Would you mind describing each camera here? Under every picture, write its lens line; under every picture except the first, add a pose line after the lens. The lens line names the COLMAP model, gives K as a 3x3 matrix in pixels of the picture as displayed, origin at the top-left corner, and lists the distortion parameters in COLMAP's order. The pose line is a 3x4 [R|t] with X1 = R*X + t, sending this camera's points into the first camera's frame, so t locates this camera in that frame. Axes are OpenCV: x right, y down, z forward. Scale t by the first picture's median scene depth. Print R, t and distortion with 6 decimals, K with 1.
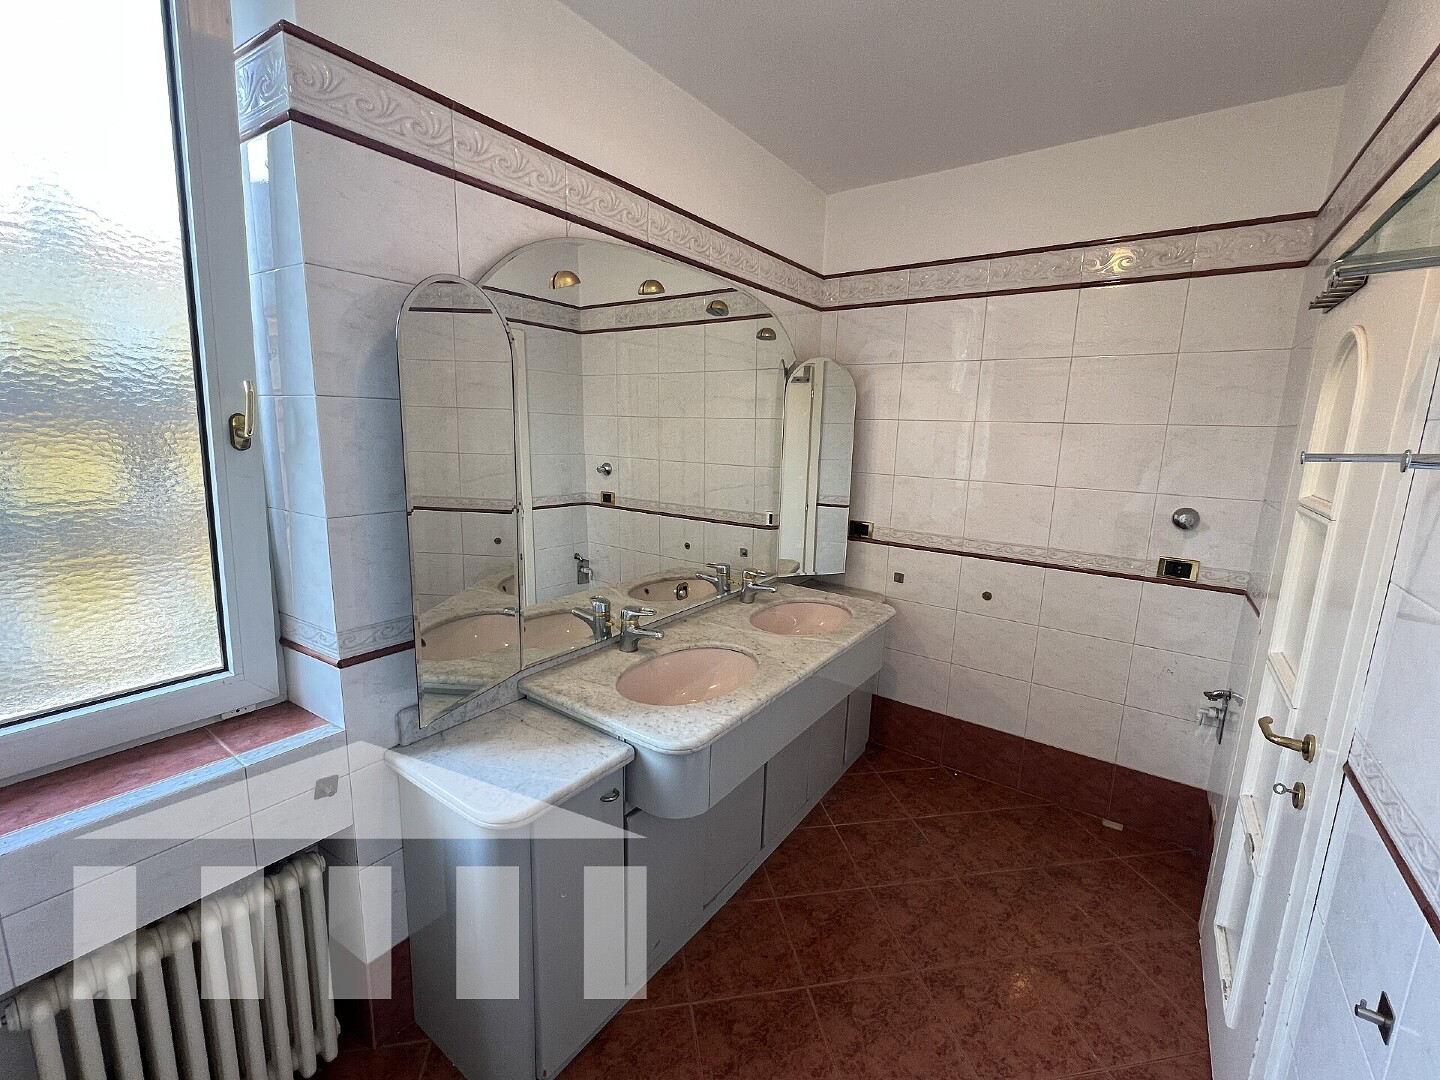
lens RADIAL K [[613.4, 0, 717.4], [0, 613.4, 534.0], [0, 0, 1]] dist [-0.001082, -0.000216]
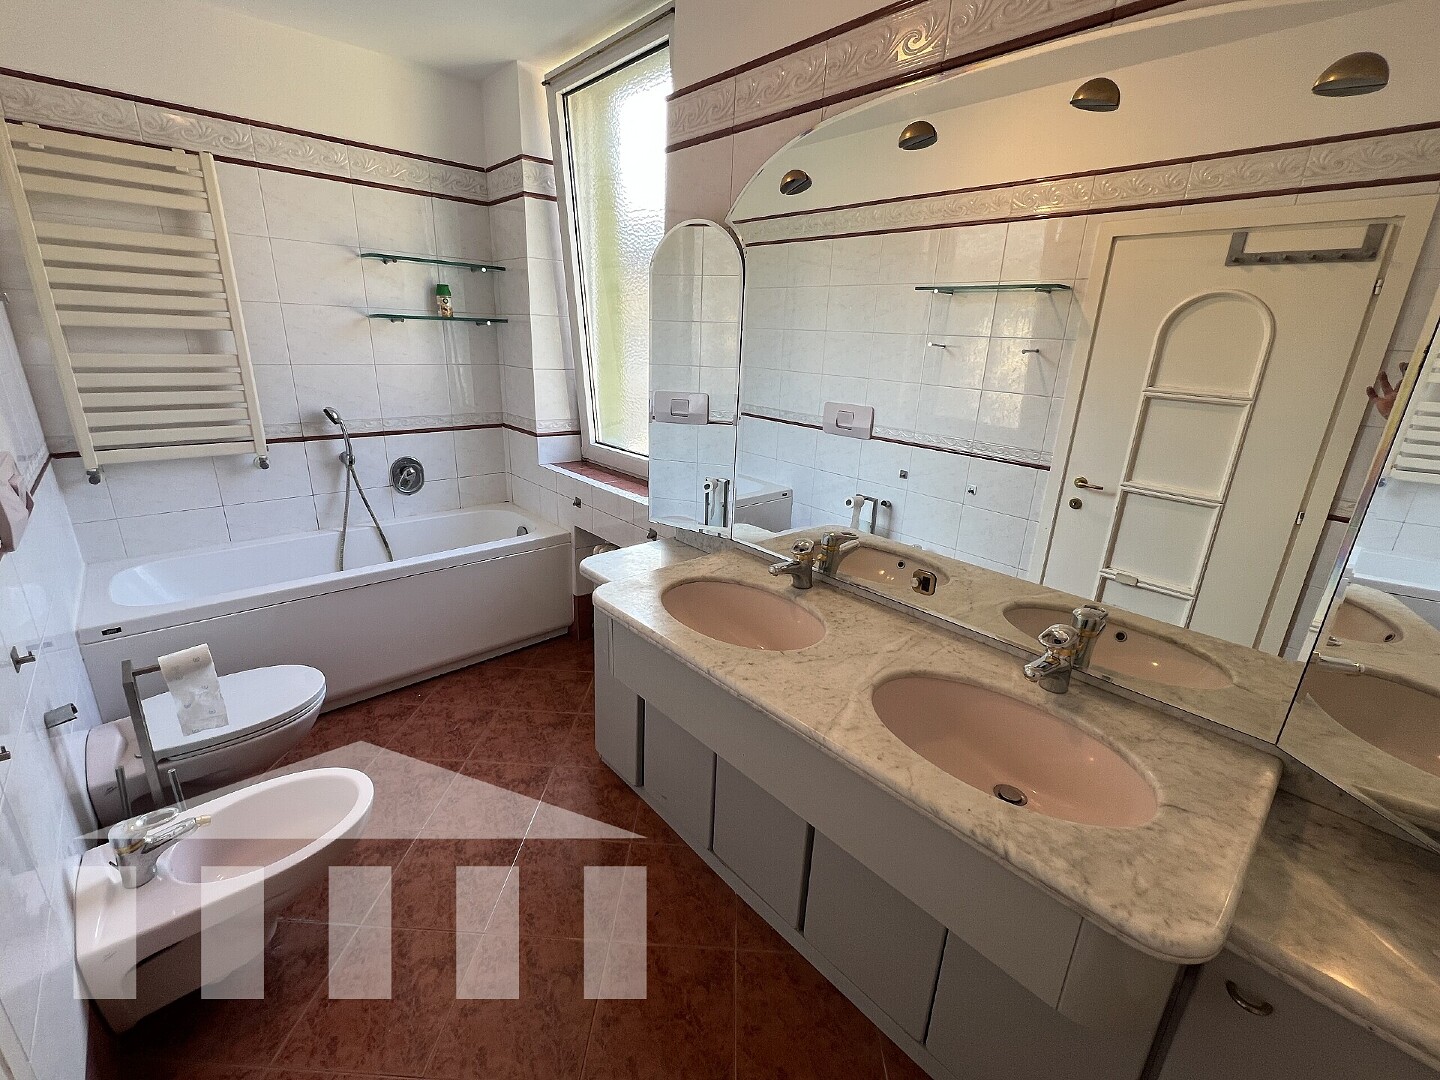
lens RADIAL K [[613.4, 0, 720.2], [0, 613.4, 539.4], [0, 0, 1]] dist [-0.001082, -0.000216]
pose [[-0.211094, 0.270015, -0.939431, 0.702278], [-0.215944, 0.924459, 0.314235, -0.134298], [0.953314, 0.269197, -0.136840, 0.959085]]
